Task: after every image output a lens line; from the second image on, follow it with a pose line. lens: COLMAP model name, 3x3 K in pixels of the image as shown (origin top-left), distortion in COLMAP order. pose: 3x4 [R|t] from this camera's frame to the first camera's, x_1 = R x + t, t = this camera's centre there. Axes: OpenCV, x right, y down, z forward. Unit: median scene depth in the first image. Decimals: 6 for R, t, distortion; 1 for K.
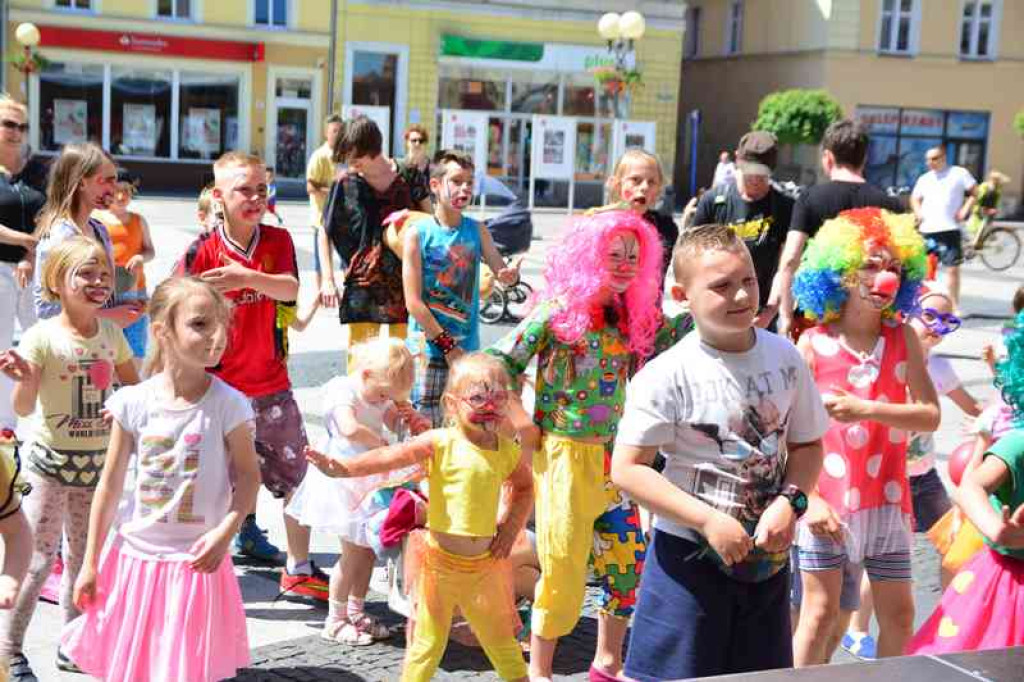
lens RADIAL K [[1666.0, 0, 504.5], [0, 1666.0, 343.3], [0, 0, 1]] dist [0.182579, 0.000000]
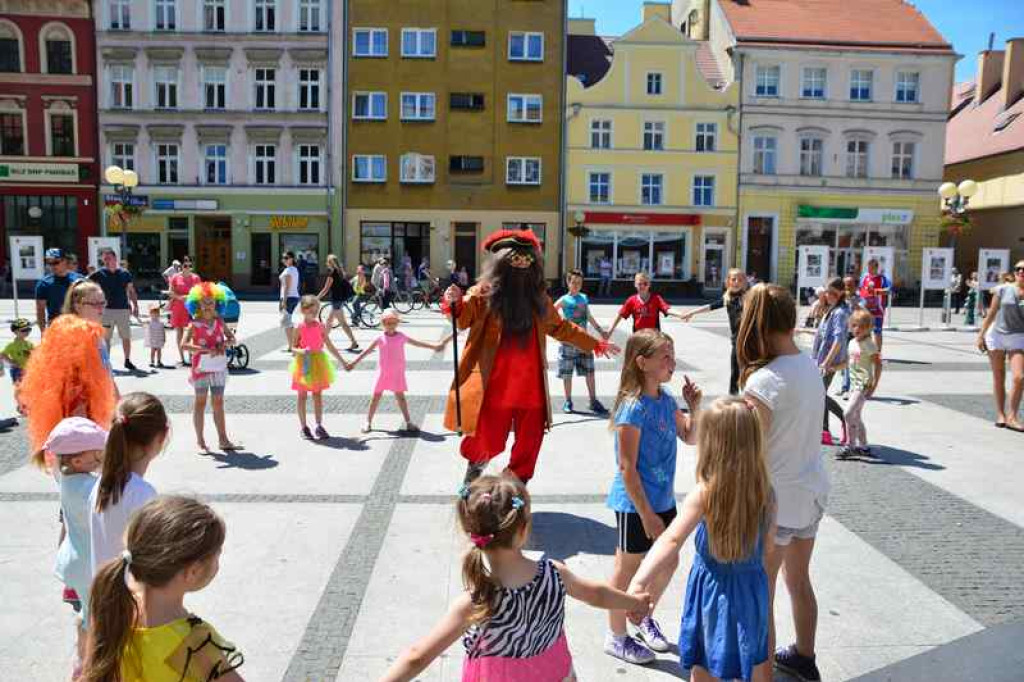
lens RADIAL K [[788.4, 0, 510.6], [0, 788.4, 341.7], [0, 0, 1]] dist [-0.112889, 0.115411]
pose [[0.950443, -0.002078, -0.310891, -0.074036], [-0.005738, 0.999690, -0.024224, -0.020107], [0.310845, 0.024808, 0.950137, 0.139615]]
